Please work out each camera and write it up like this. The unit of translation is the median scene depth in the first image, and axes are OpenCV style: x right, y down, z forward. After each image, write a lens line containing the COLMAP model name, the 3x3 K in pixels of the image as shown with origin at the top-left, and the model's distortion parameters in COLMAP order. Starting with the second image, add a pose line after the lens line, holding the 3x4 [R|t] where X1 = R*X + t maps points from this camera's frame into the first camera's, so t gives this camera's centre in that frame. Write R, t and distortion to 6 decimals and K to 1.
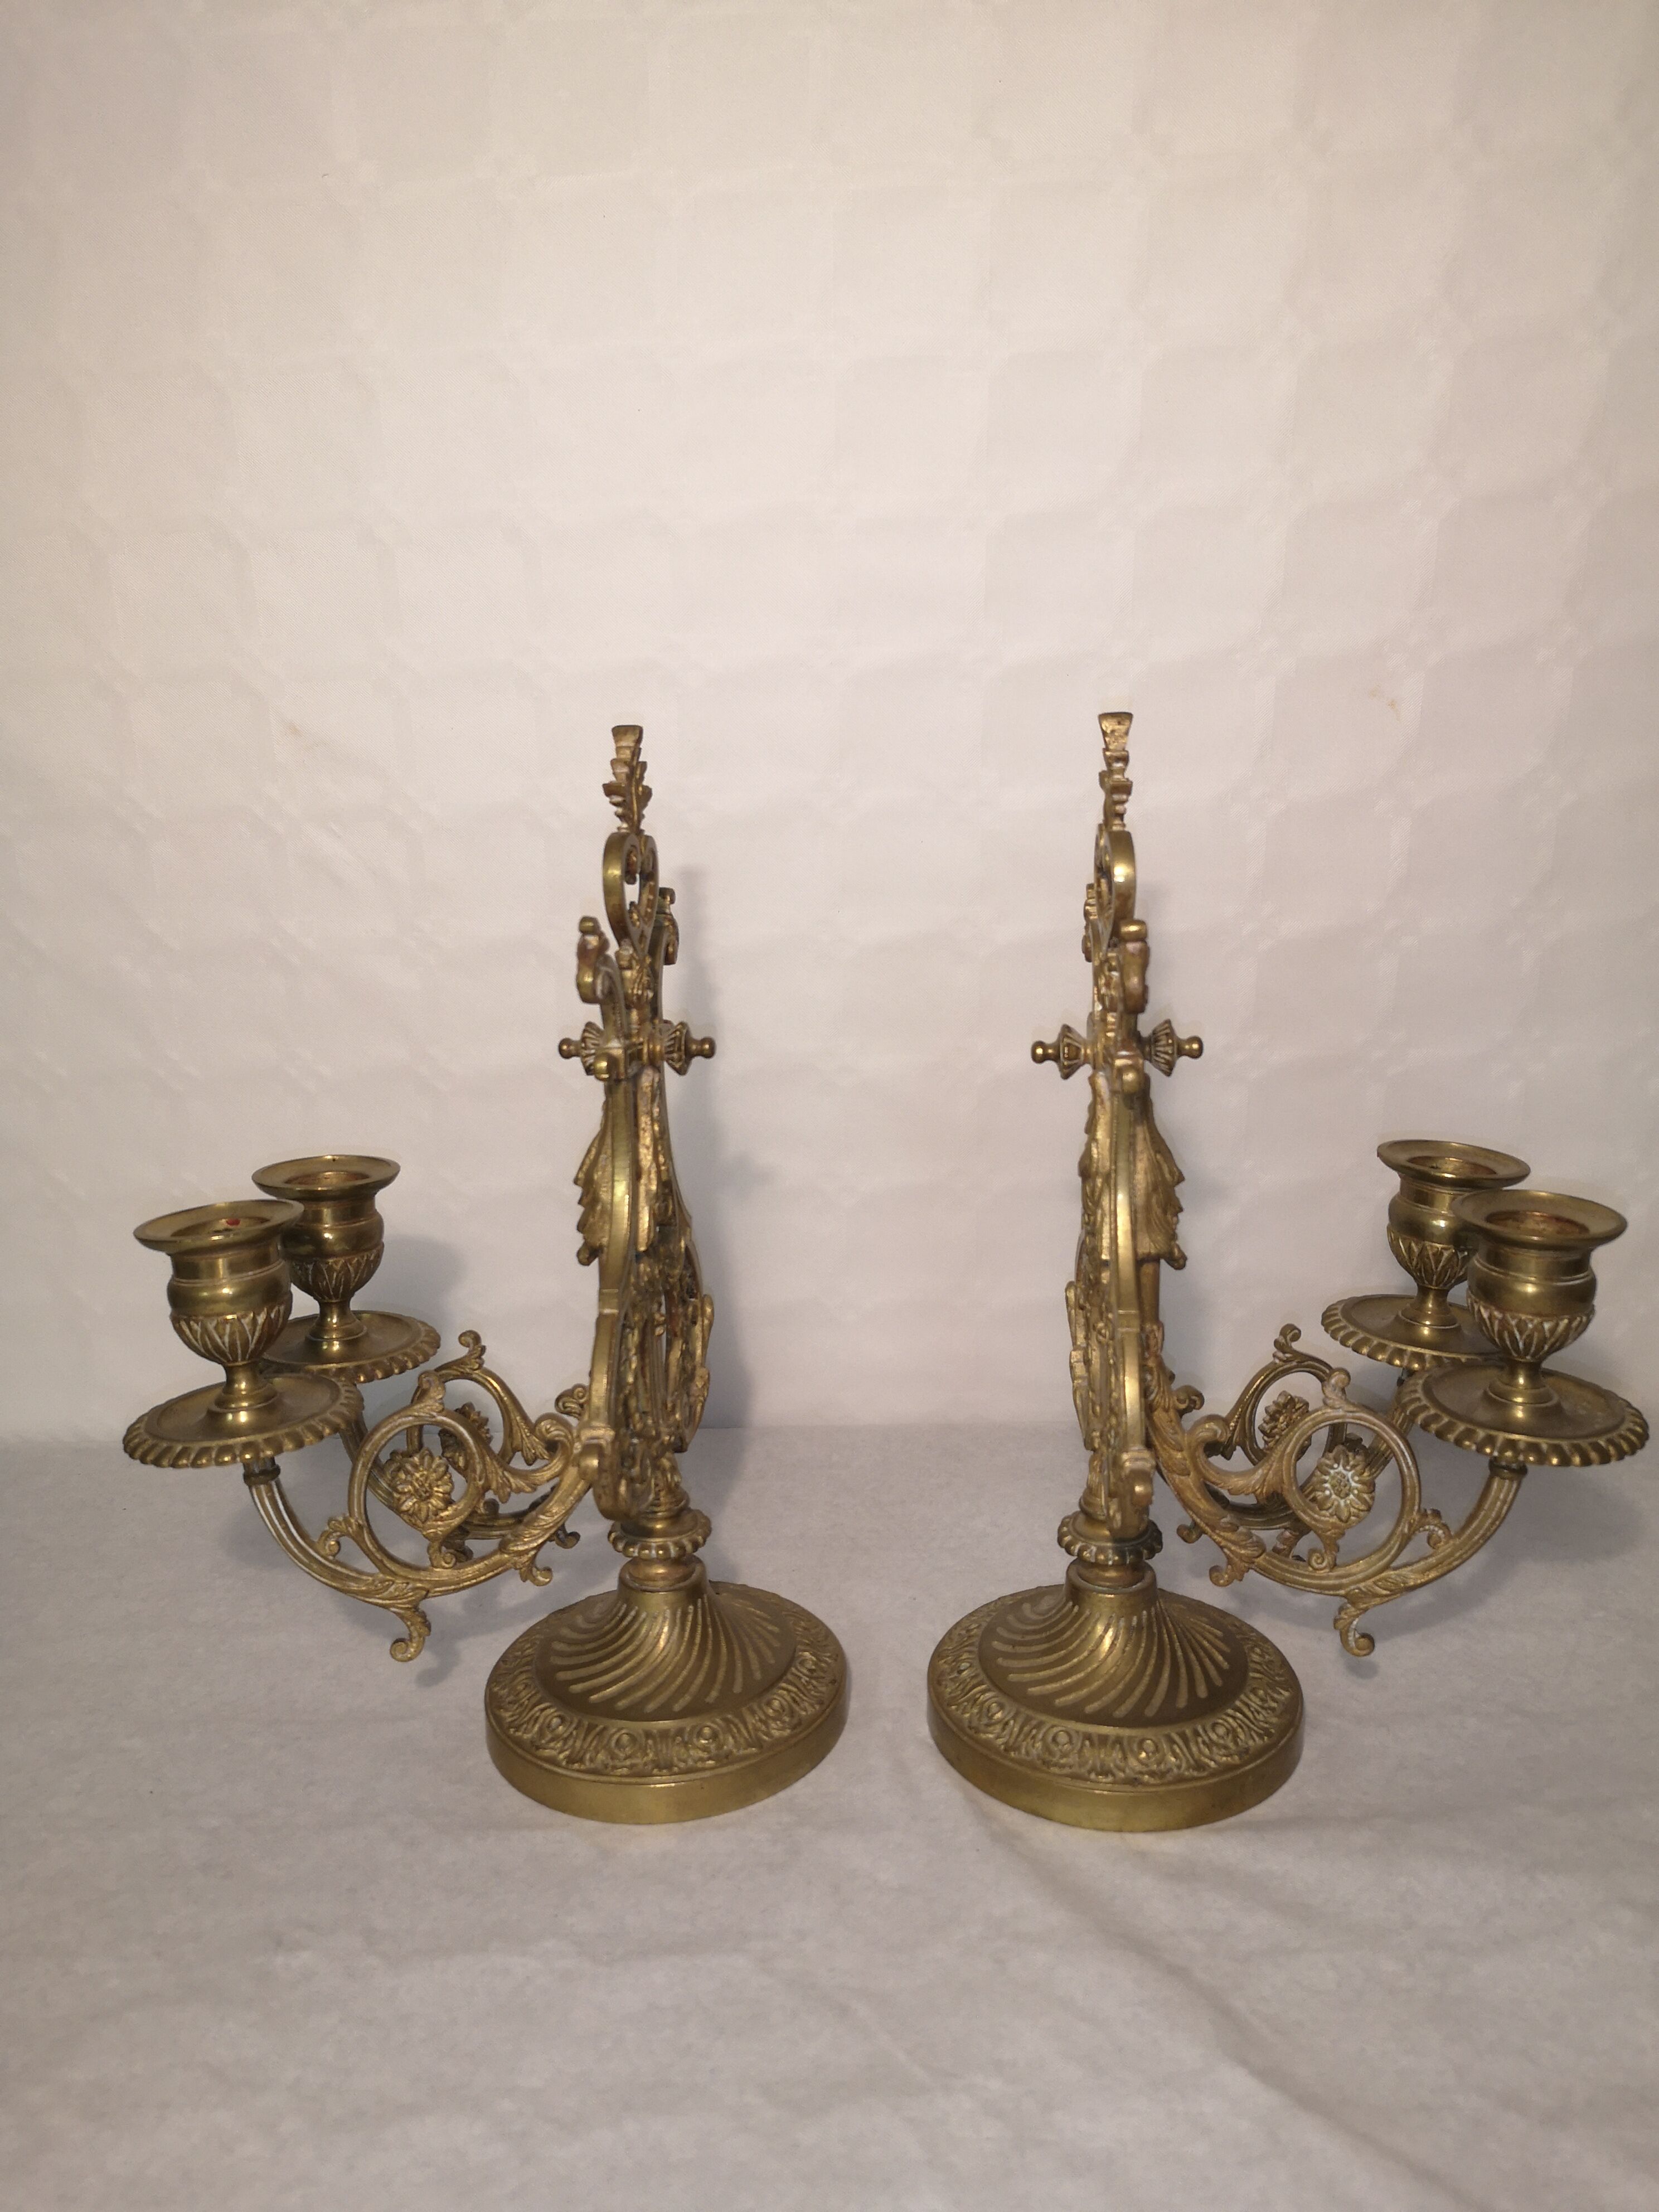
lens RADIAL K [[1763.1, 0, 824.7], [0, 1763.1, 1121.9], [0, 0, 1]] dist [0.082428, -0.083728]
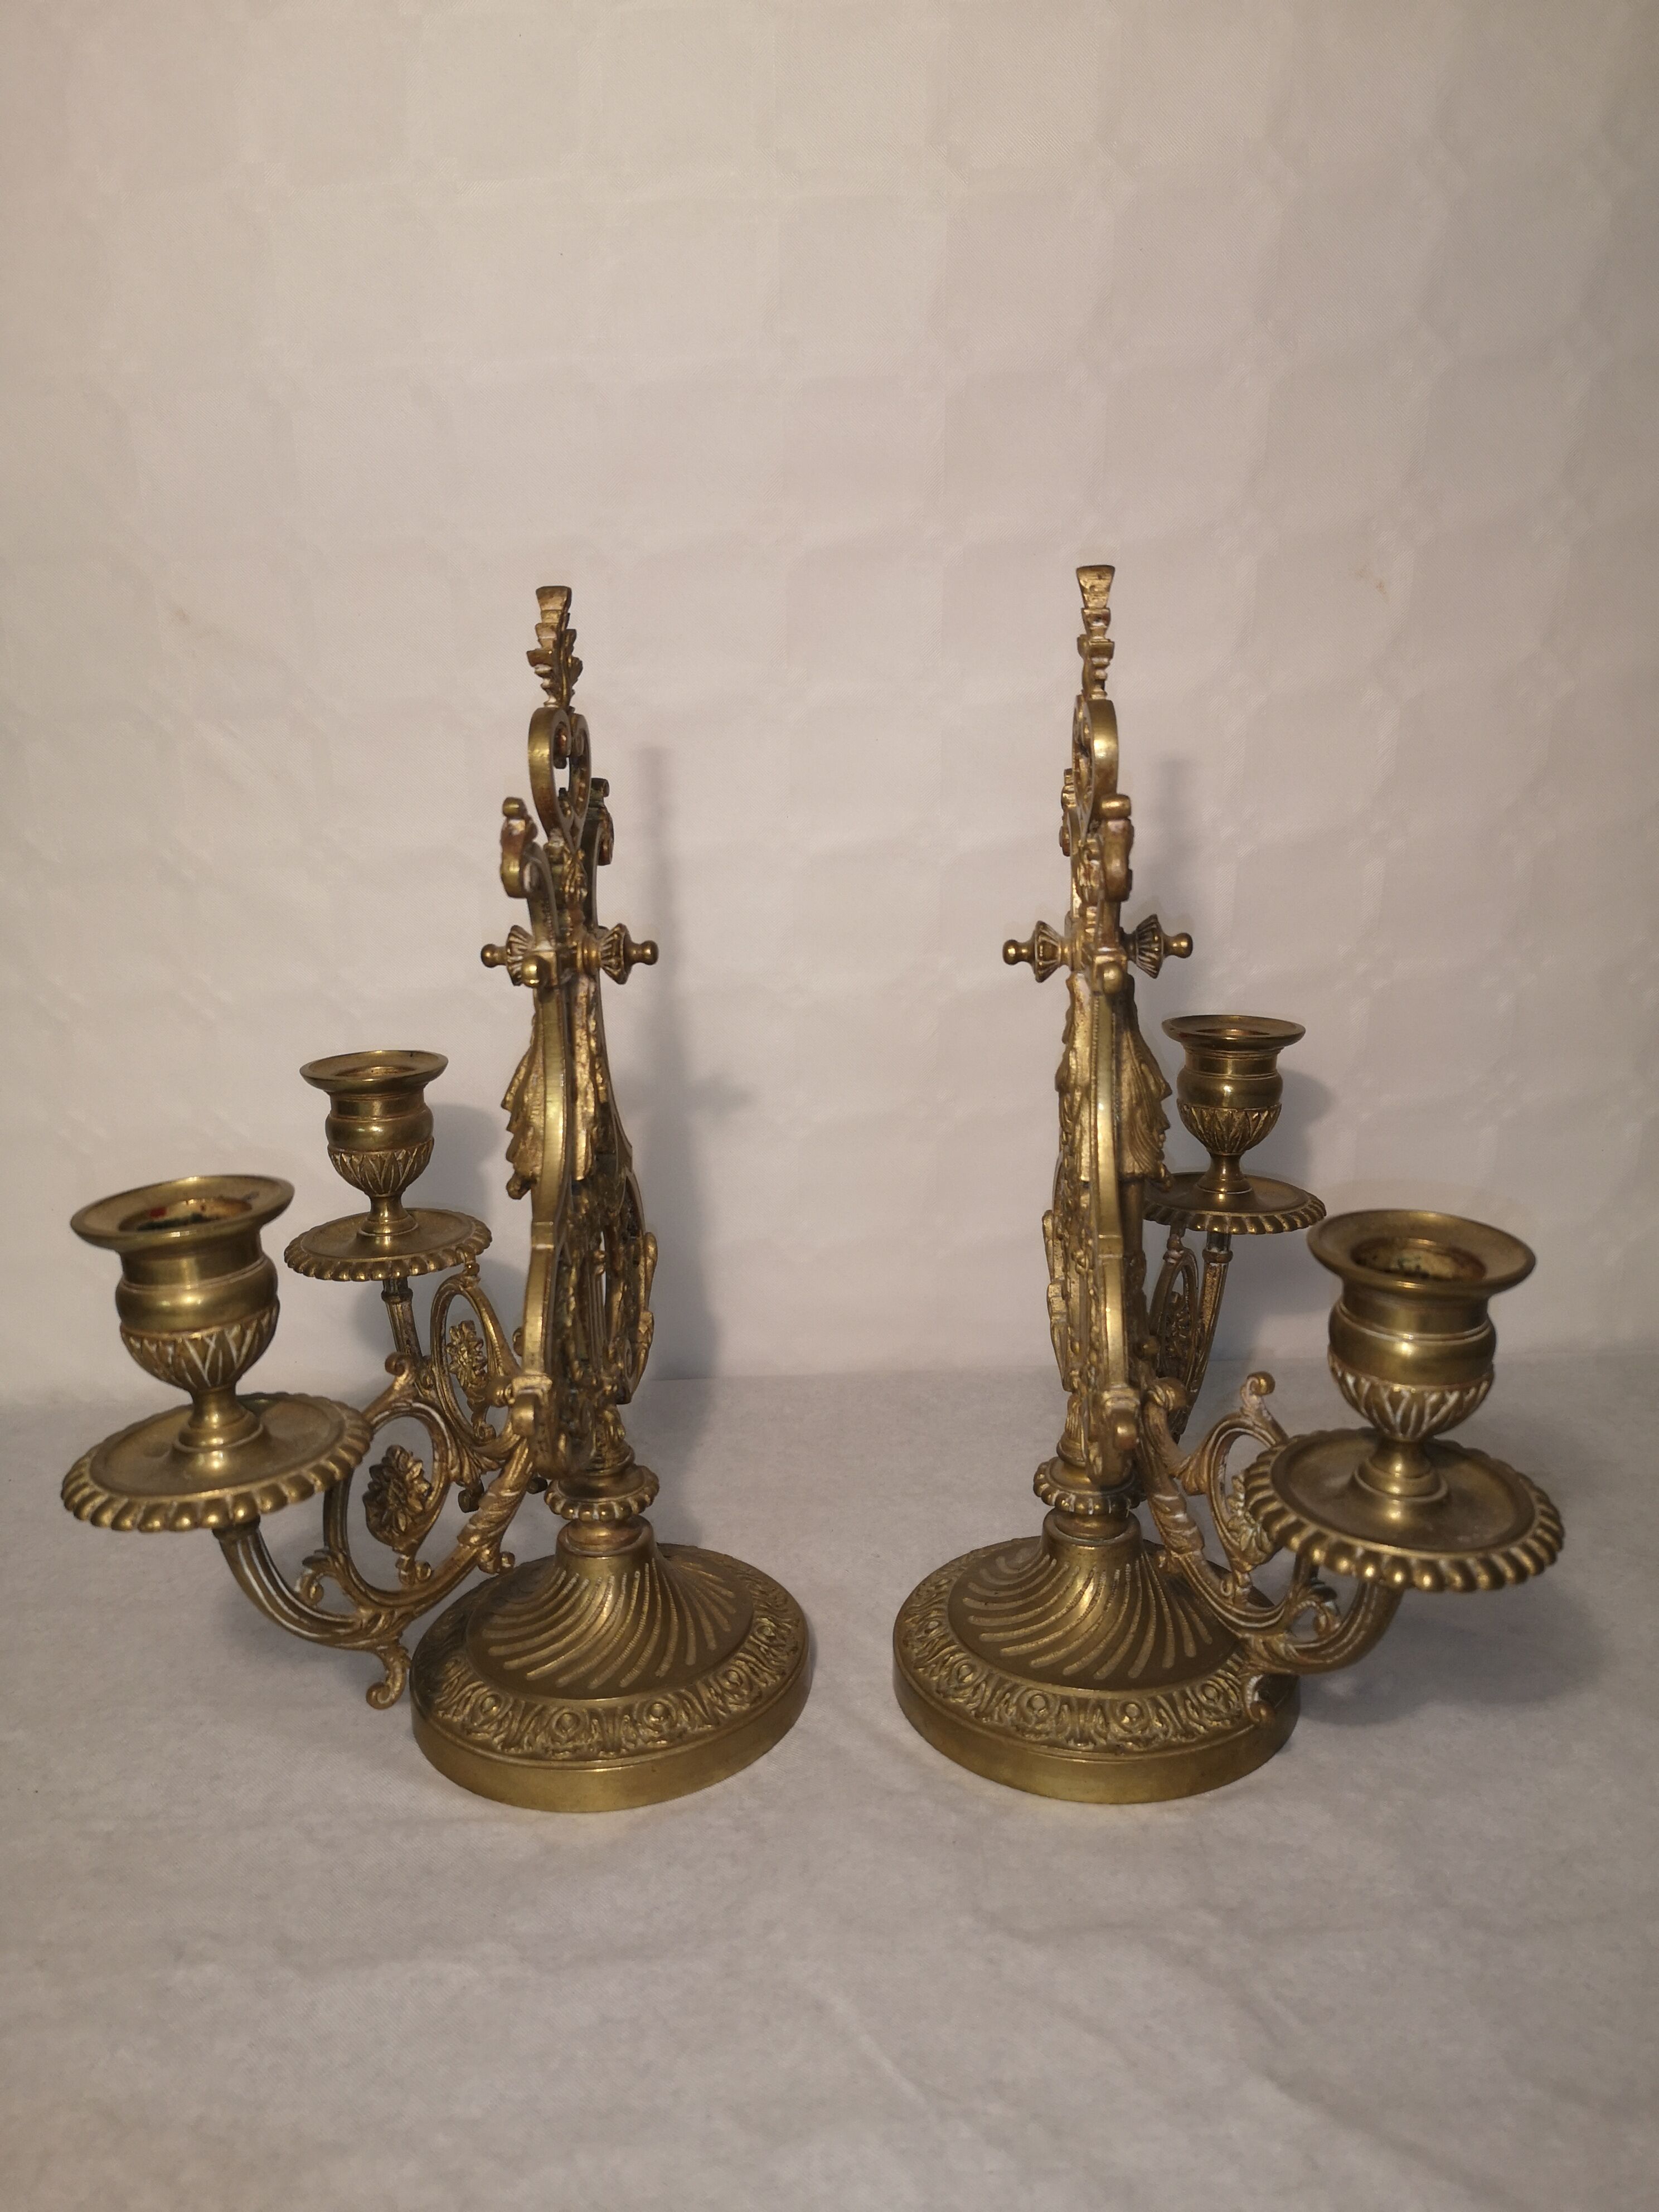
lens RADIAL K [[1763.1, 0, 818.4], [0, 1763.1, 1081.7], [0, 0, 1]] dist [0.082428, -0.083728]
pose [[0.999198, -0.016659, 0.036415, -0.013792], [0.016893, 0.999839, -0.006126, 0.032891], [-0.036307, 0.006736, 0.999318, 0.094722]]
